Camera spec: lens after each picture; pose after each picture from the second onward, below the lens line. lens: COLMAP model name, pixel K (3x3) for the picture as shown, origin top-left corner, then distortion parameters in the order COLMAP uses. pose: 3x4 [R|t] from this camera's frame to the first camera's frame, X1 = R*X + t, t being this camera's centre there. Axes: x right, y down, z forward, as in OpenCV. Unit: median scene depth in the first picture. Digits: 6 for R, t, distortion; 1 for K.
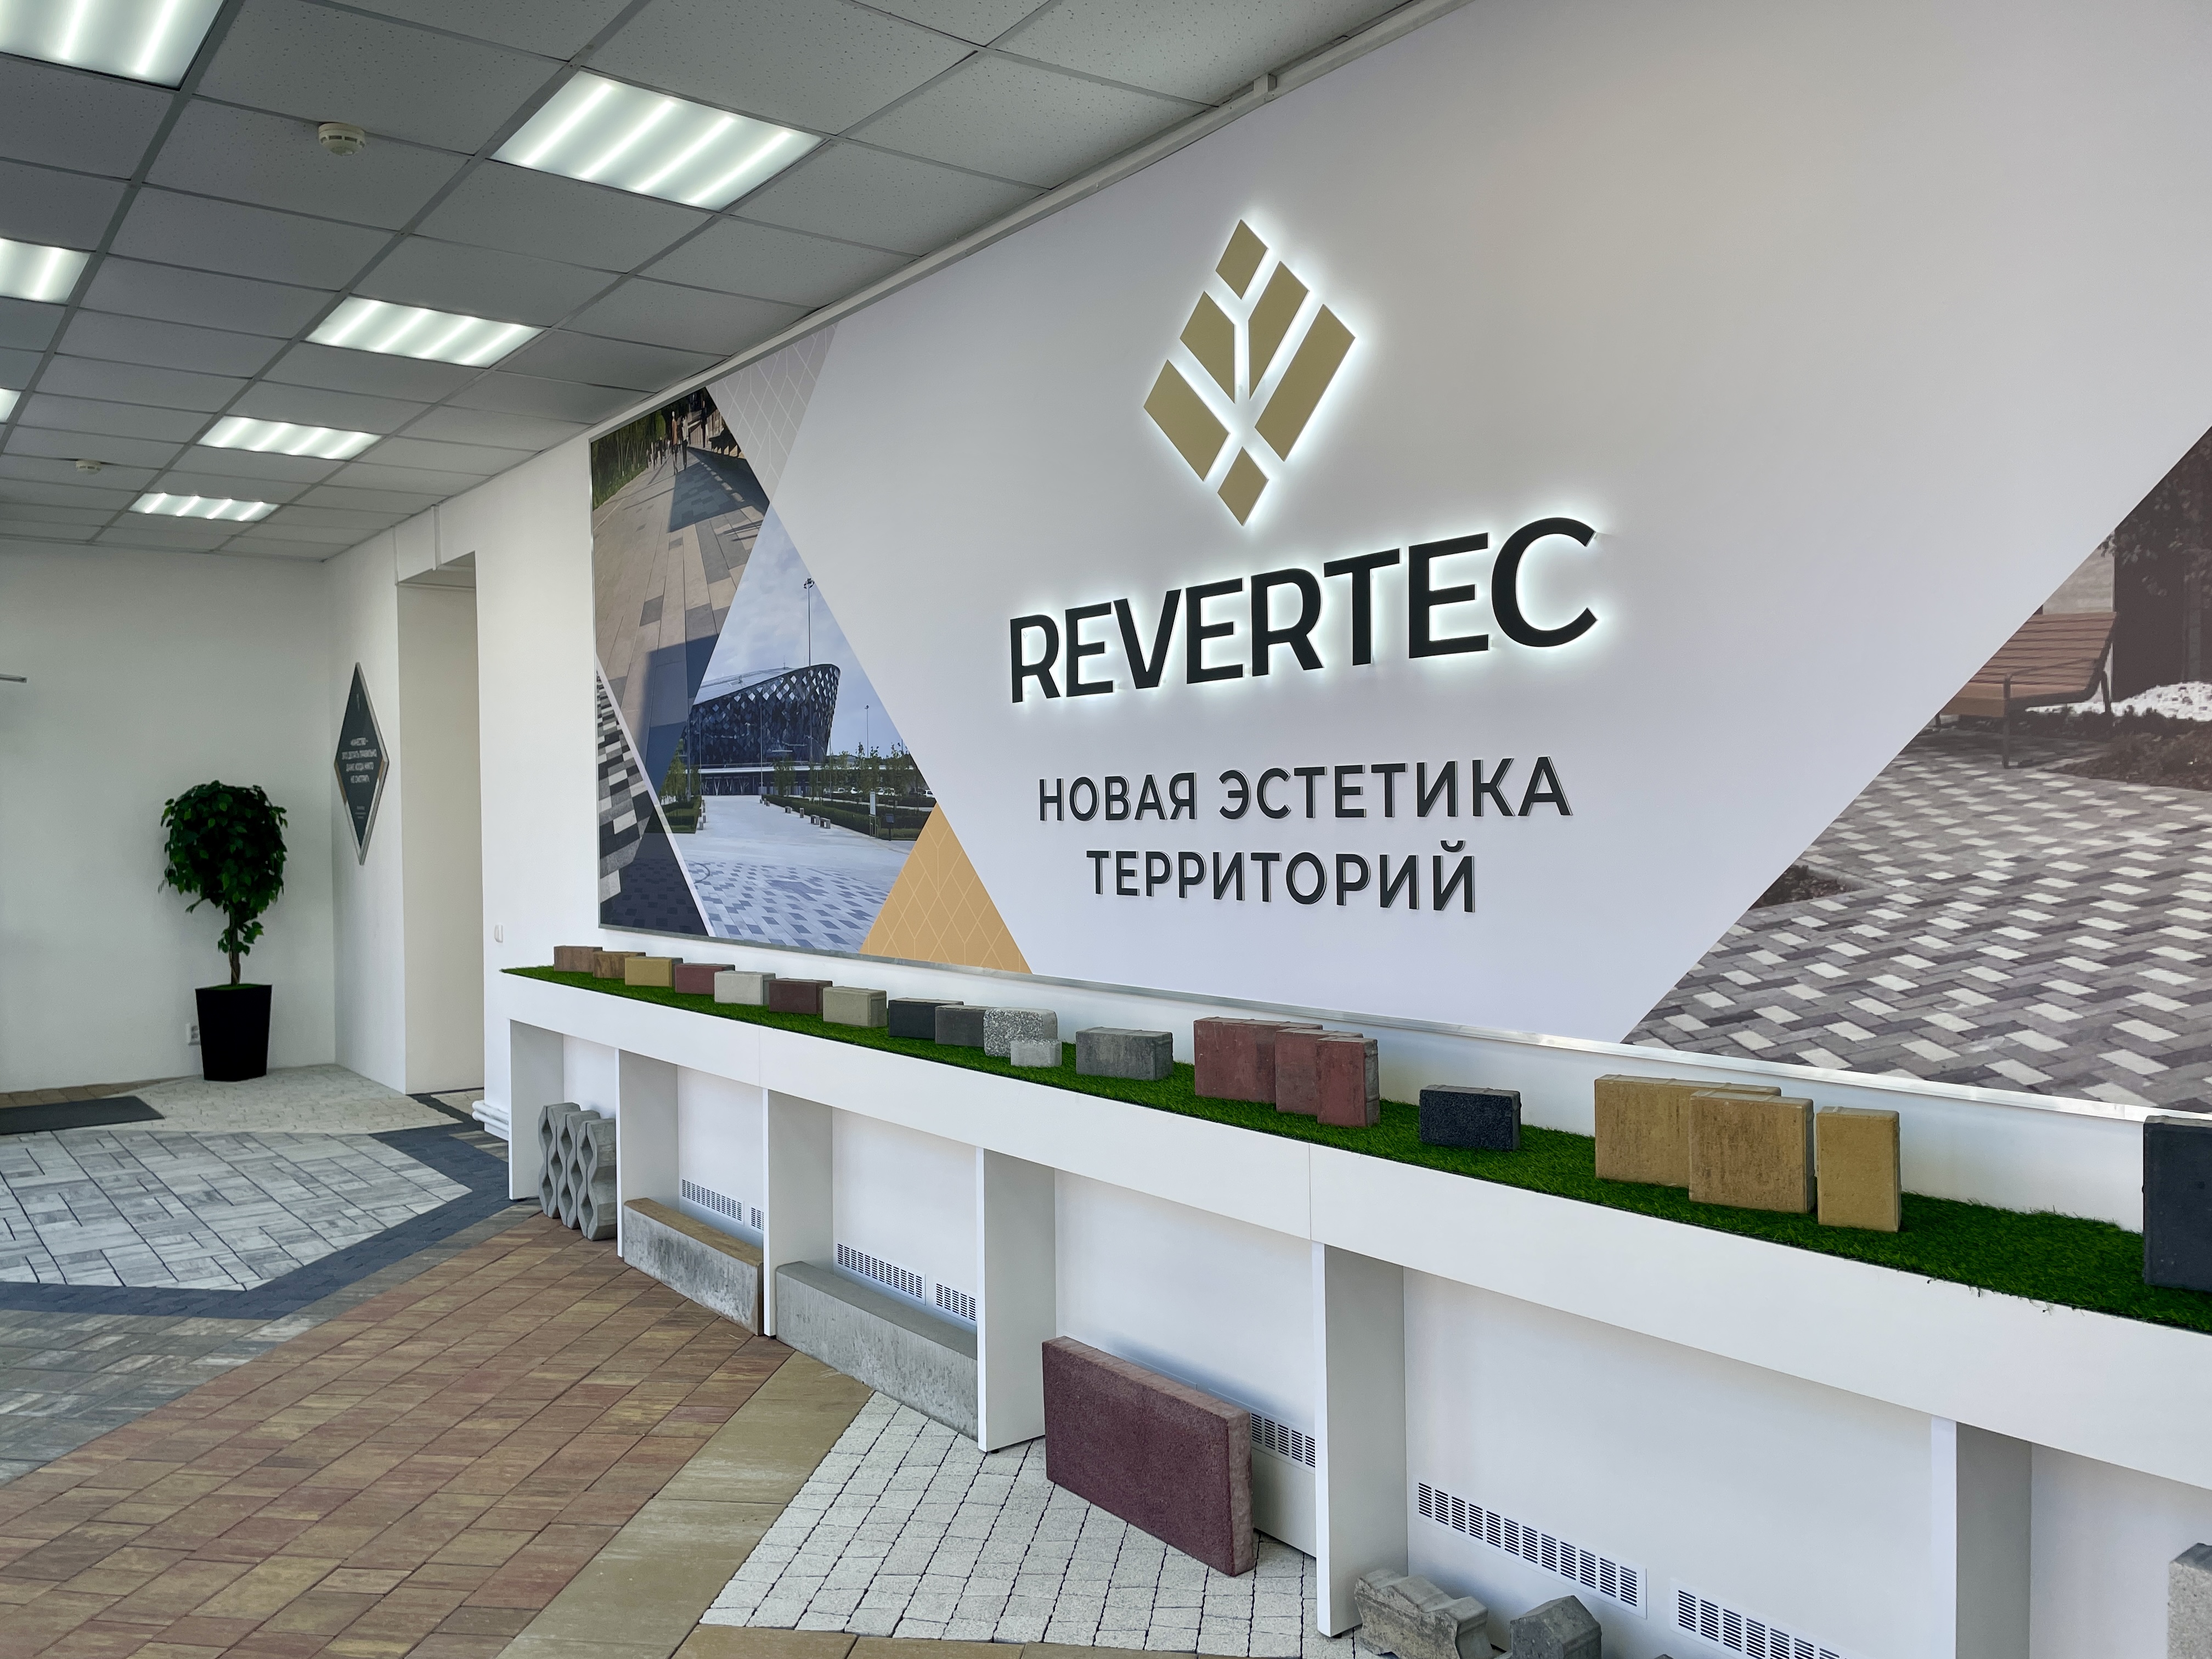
lens RADIAL K [[1646.9, 0, 1106.0], [0, 1646.9, 829.5], [0, 0, 1]] dist [0.088503, -0.112276]
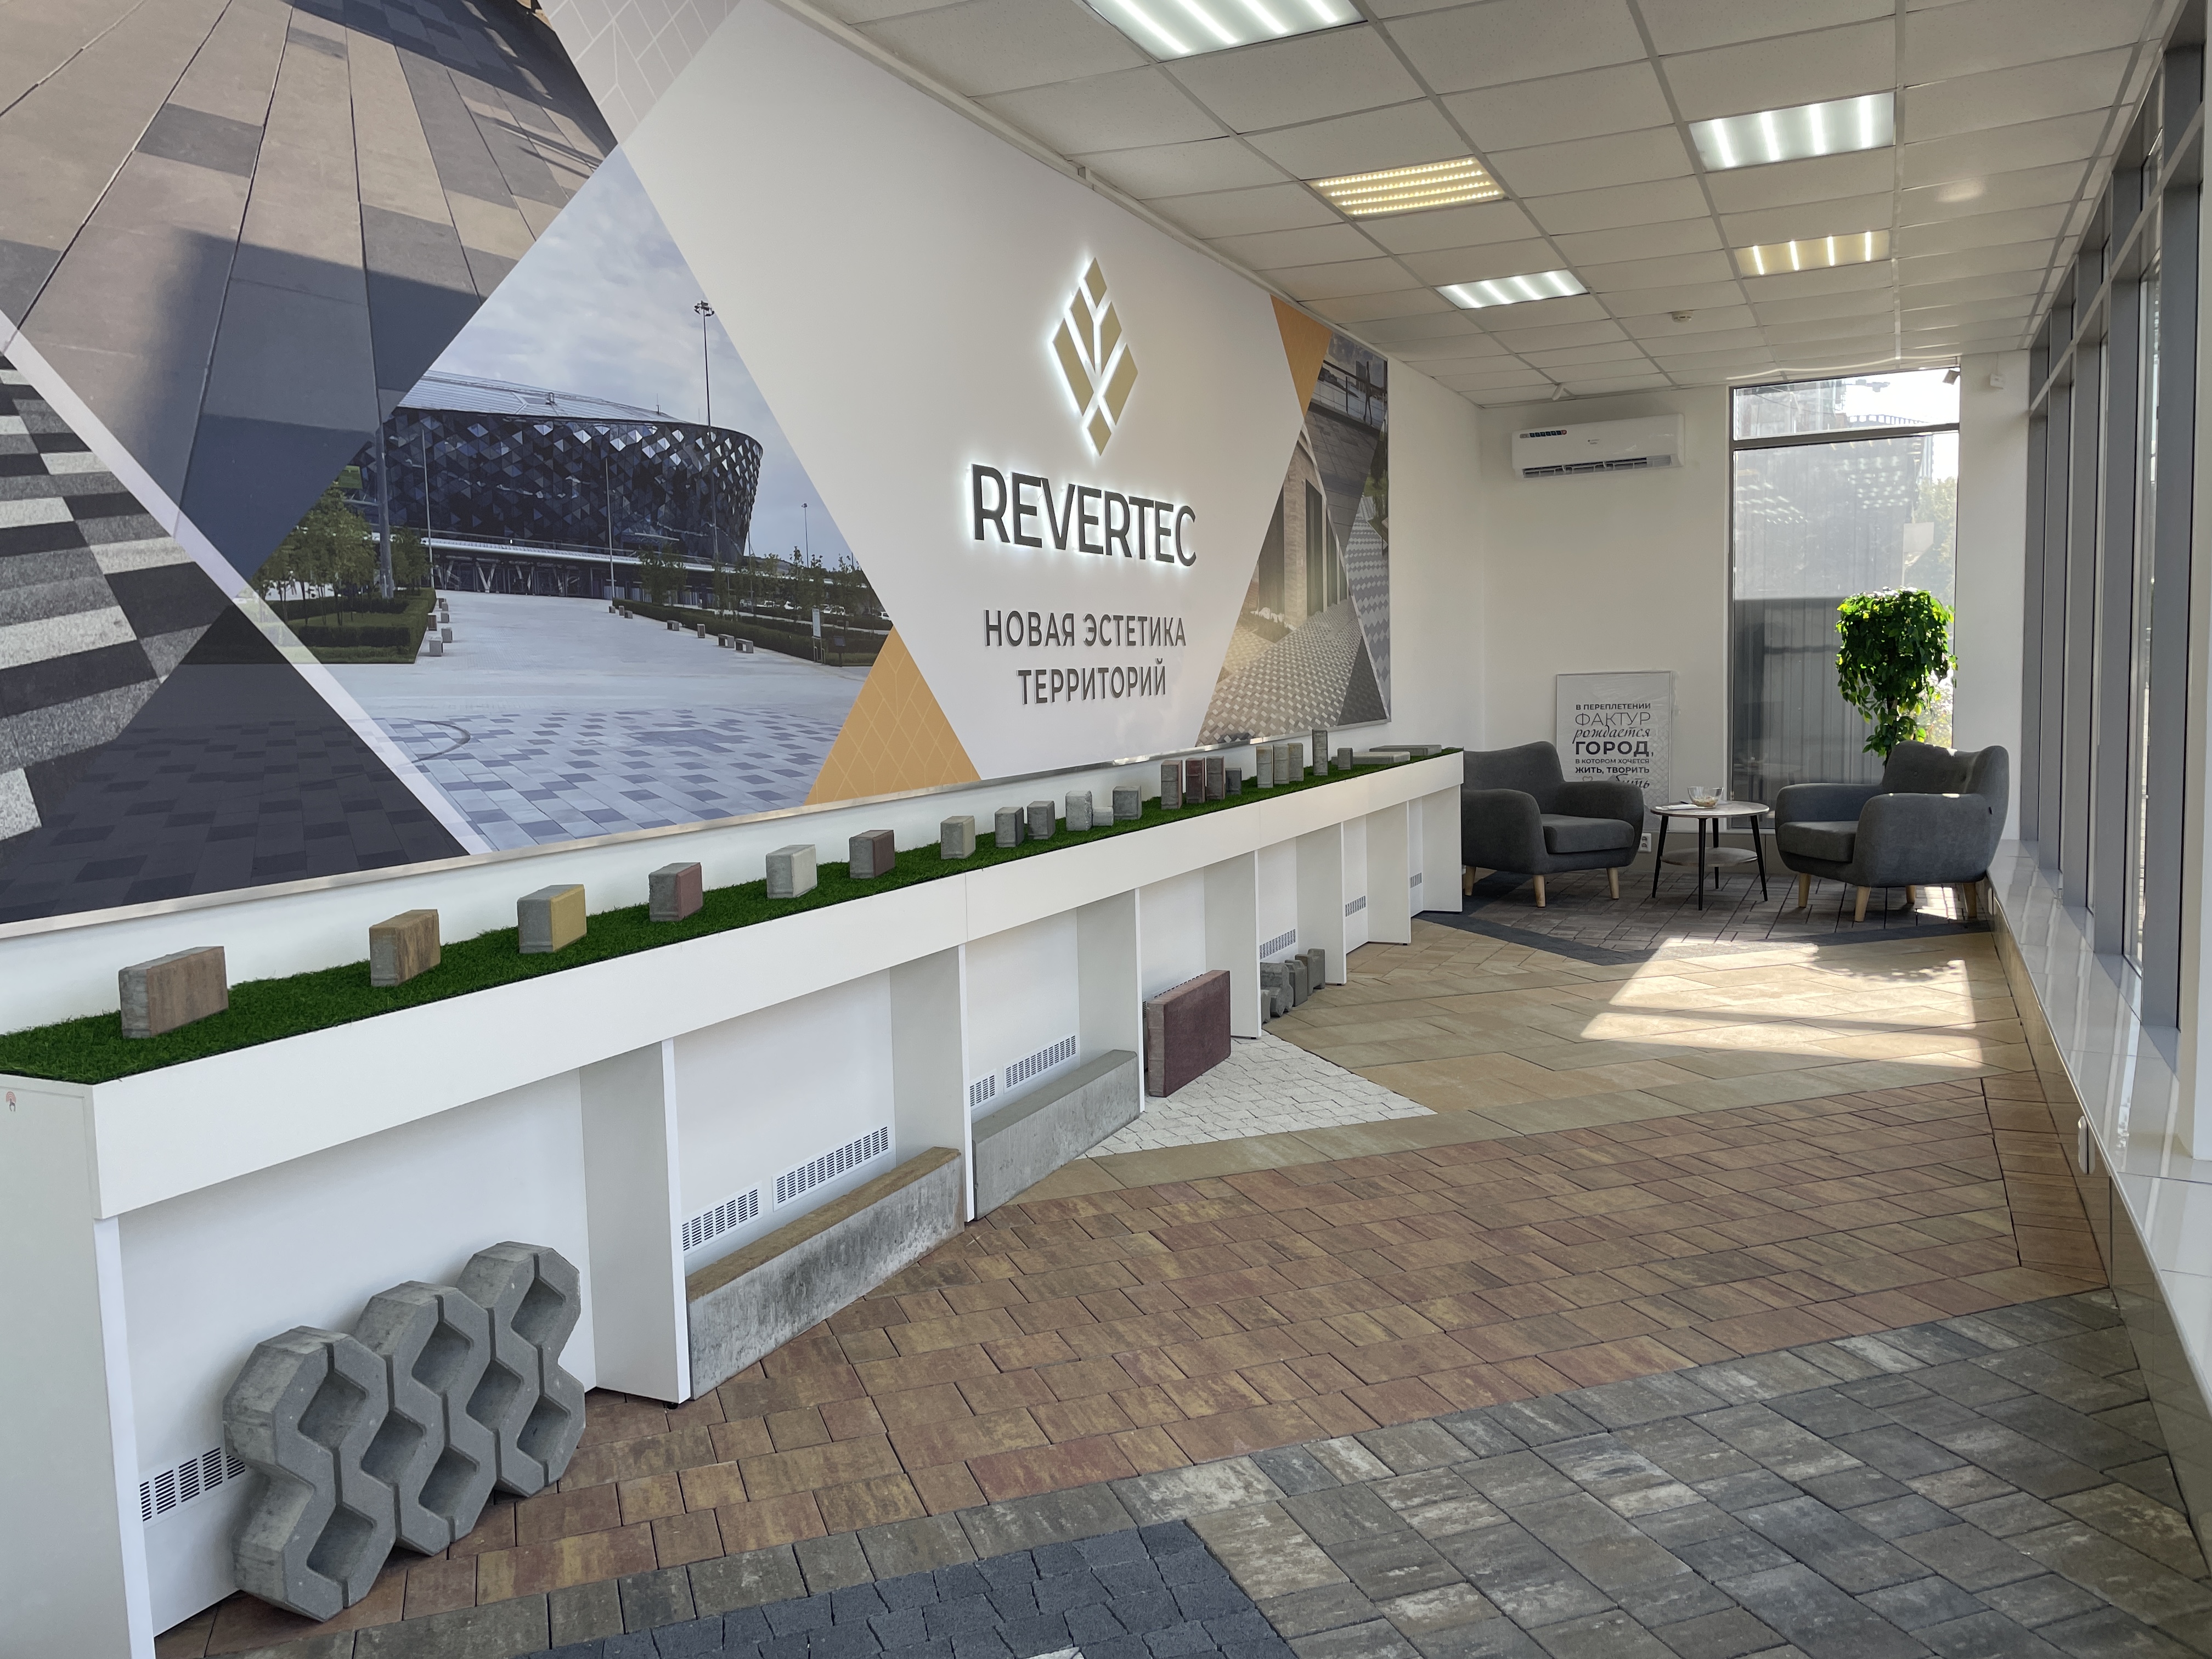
lens RADIAL K [[1636.8, 0, 1100.0], [0, 1636.8, 793.8], [0, 0, 1]] dist [0.087044, -0.112050]
pose [[-0.450087, -0.042122, 0.891991, -0.998206], [0.042438, 0.996749, 0.068482, 0.020613], [-0.891976, 0.068677, -0.446836, 1.305314]]
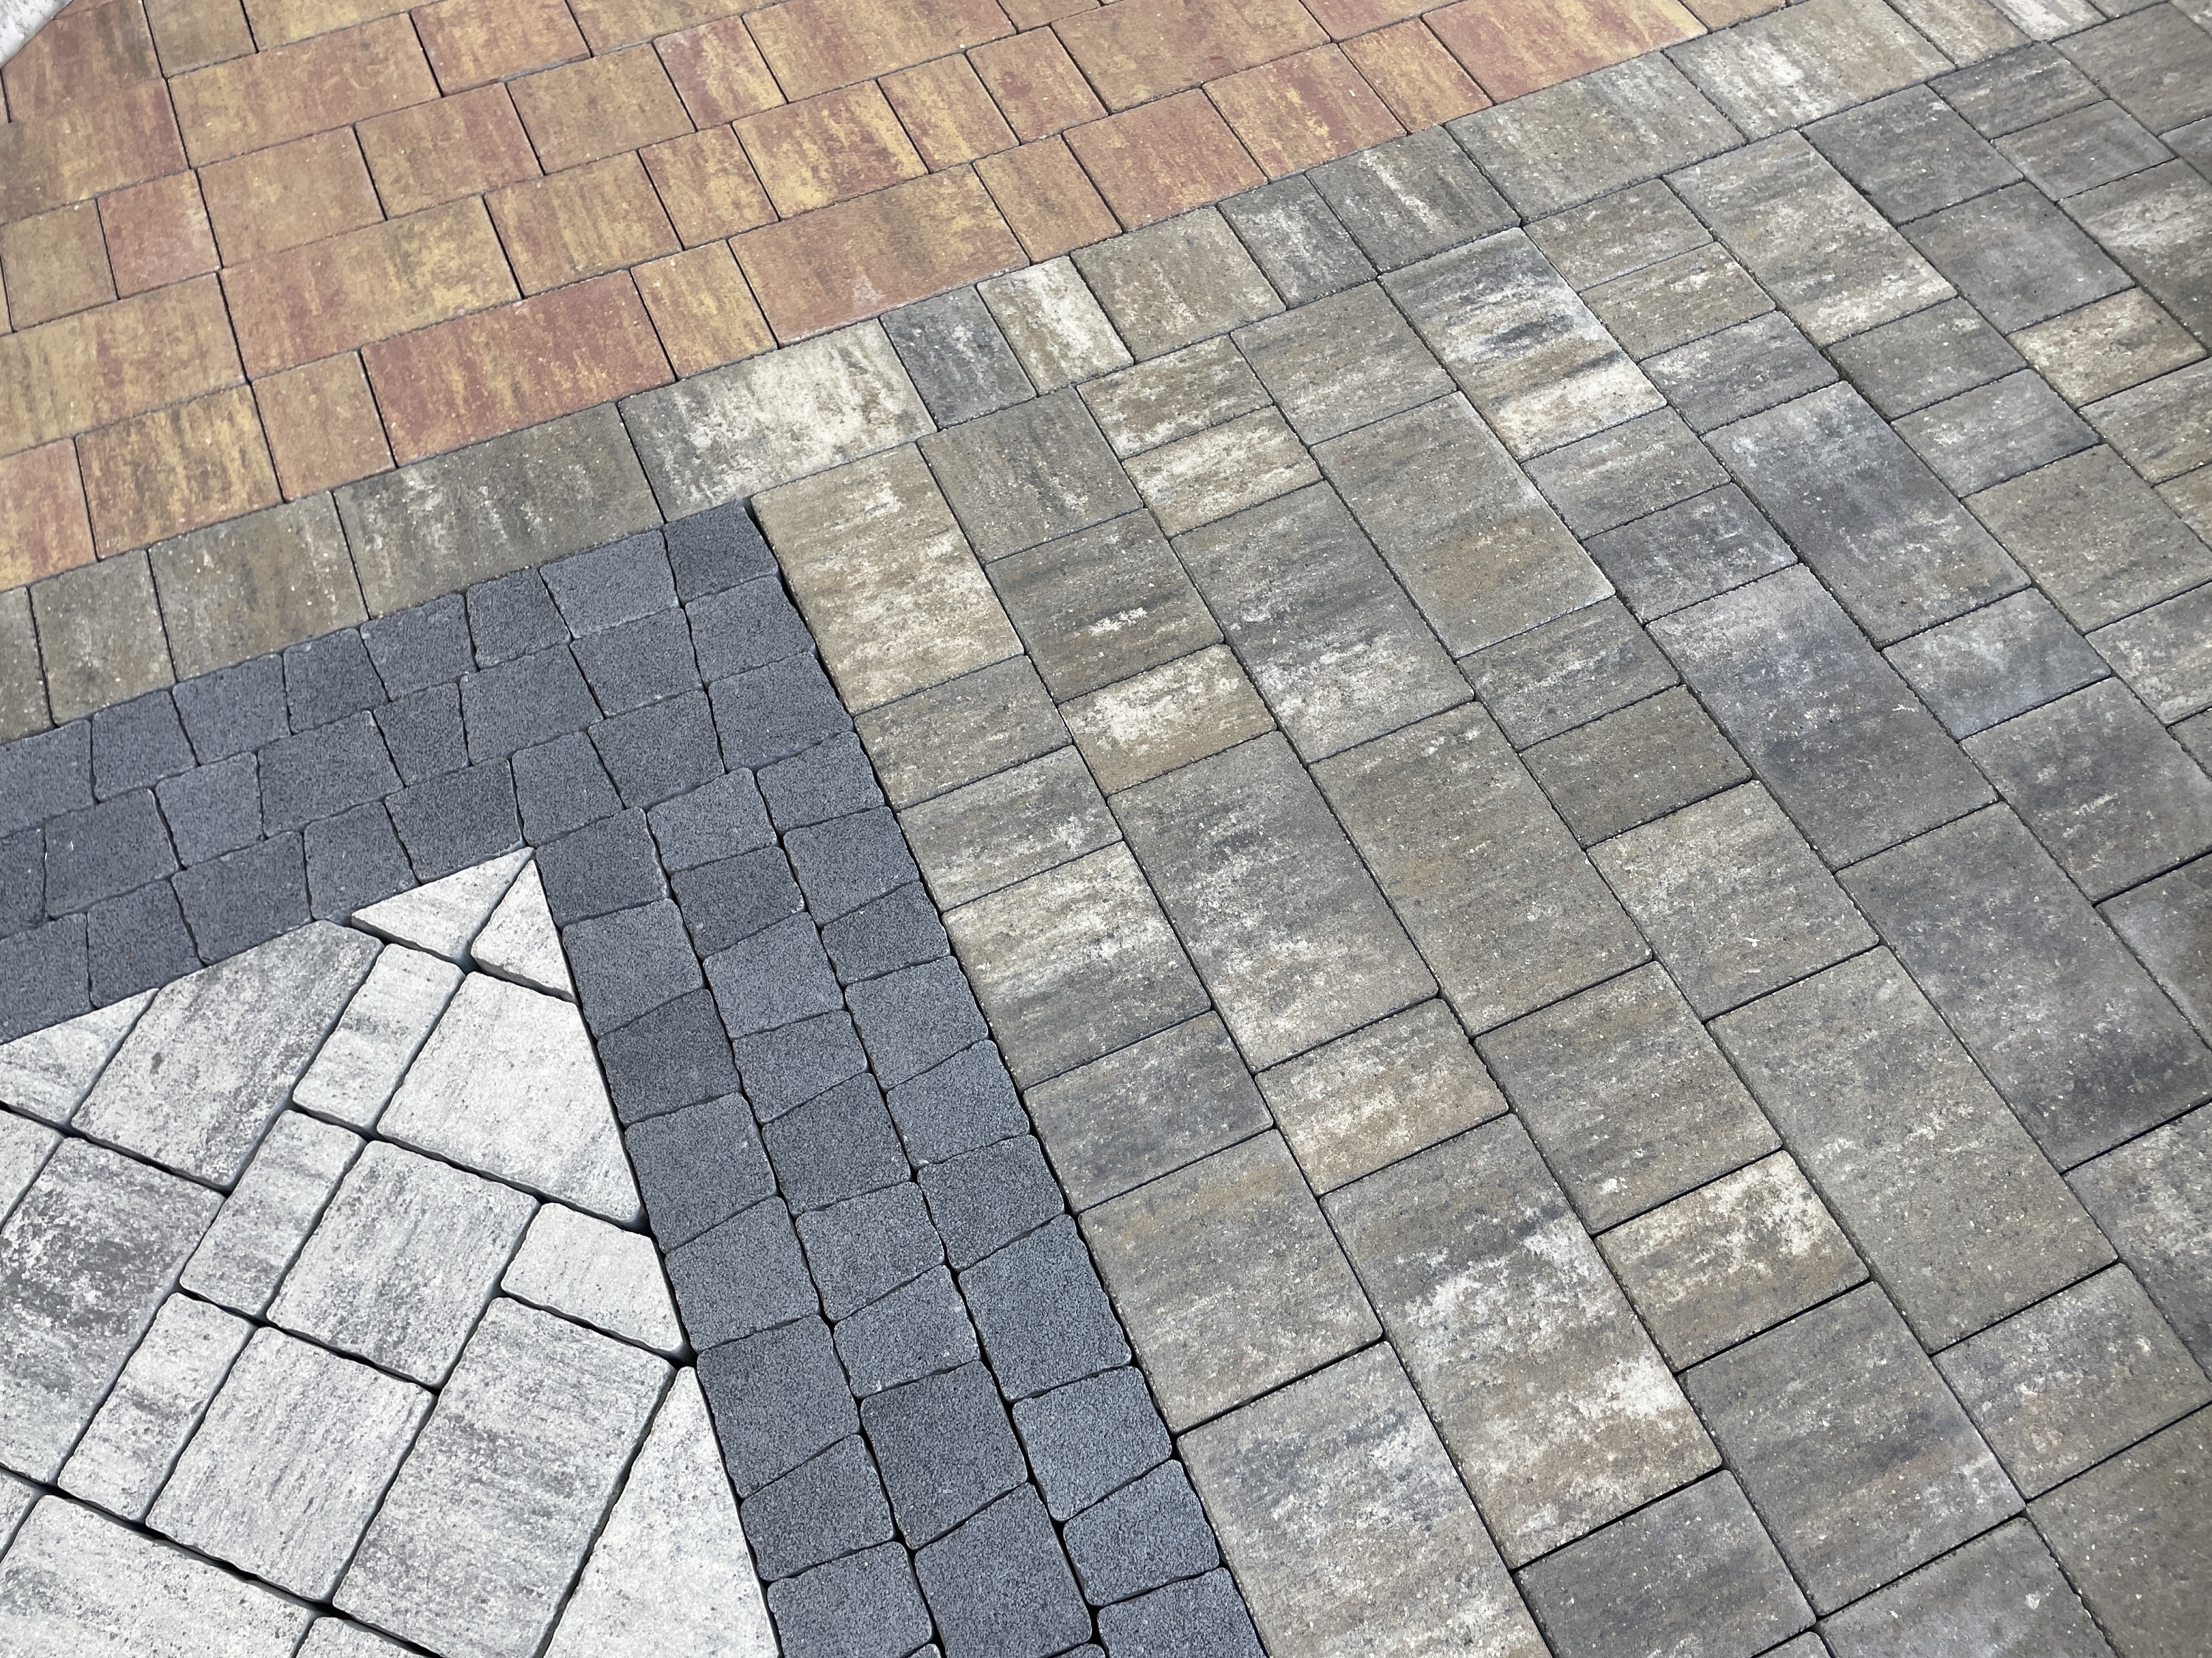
lens RADIAL K [[1636.7, 0, 1100.0], [0, 1636.7, 793.3], [0, 0, 1]] dist [0.087044, -0.112050]
pose [[-0.526218, -0.732817, 0.431363, -0.731303], [0.031431, 0.490169, 0.871061, 0.061973], [-0.849769, 0.471926, -0.234903, 1.088225]]
